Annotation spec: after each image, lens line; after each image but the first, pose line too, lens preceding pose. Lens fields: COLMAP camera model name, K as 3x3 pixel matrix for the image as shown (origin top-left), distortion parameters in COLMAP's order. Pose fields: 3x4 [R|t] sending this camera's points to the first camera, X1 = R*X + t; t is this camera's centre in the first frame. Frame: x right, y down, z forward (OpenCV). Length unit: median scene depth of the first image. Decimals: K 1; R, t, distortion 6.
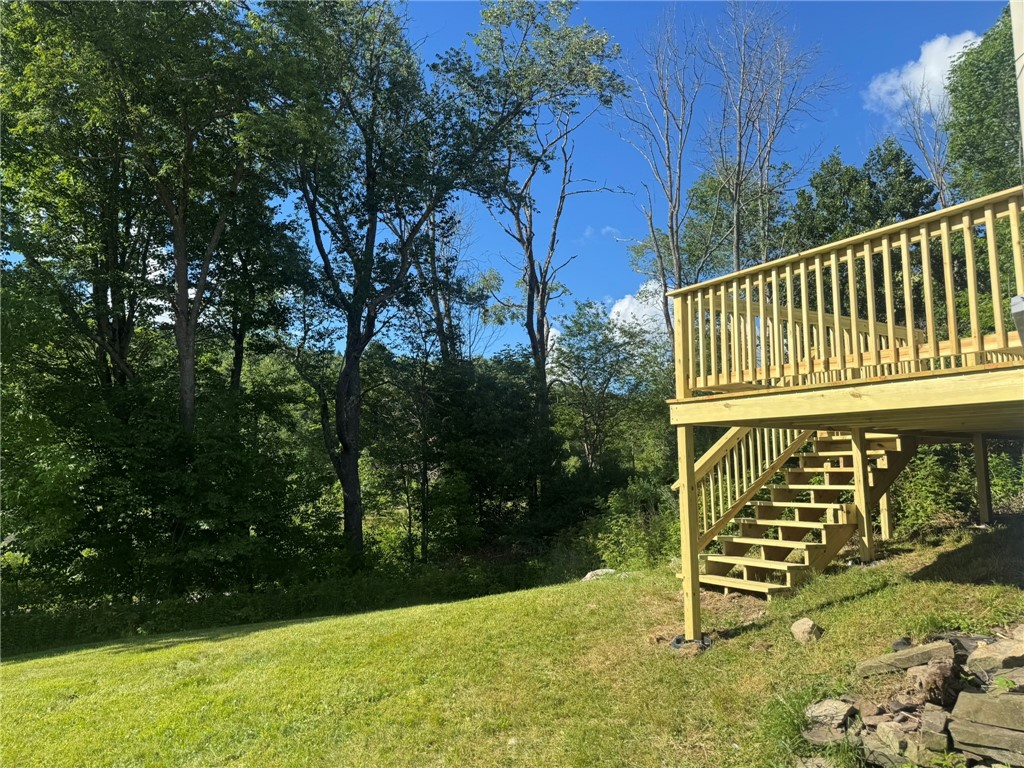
lens RADIAL K [[722.2, 0, 509.2], [0, 722.2, 383.2], [0, 0, 1]] dist [-0.011275, -0.003569]
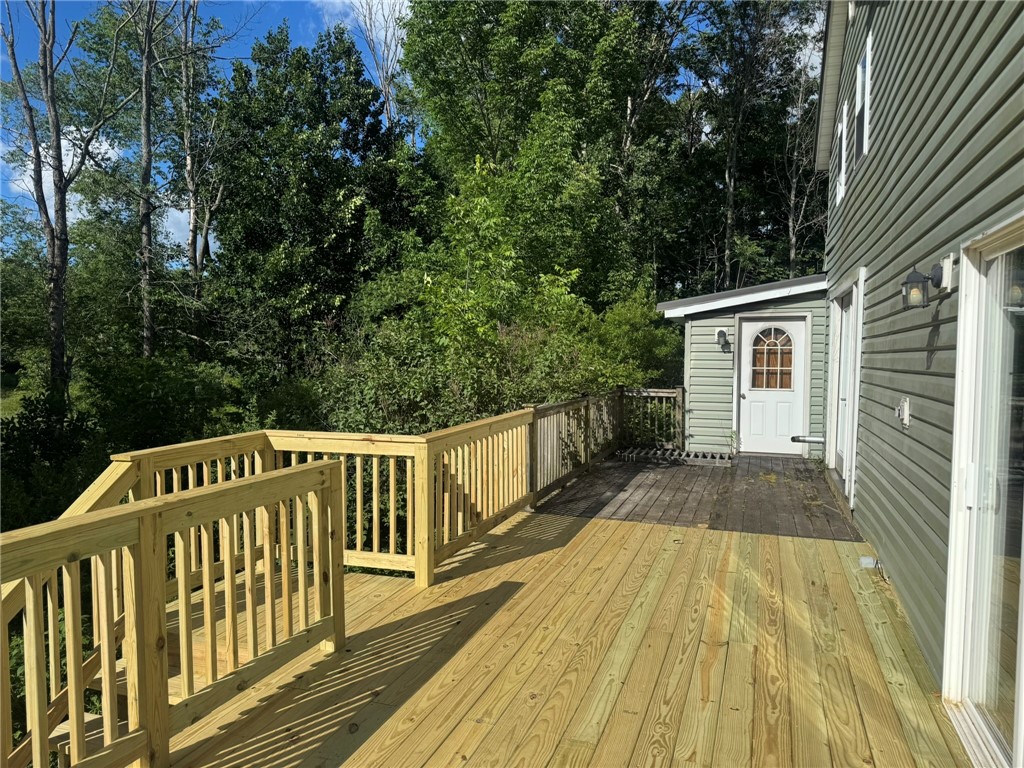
lens RADIAL K [[722.2, 0, 511.4], [0, 722.2, 389.6], [0, 0, 1]] dist [-0.011275, -0.003569]
pose [[0.740255, -0.027328, 0.671771, 0.082815], [-0.096570, 0.984491, 0.146465, -0.054633], [-0.665355, -0.173294, 0.726135, 0.152121]]
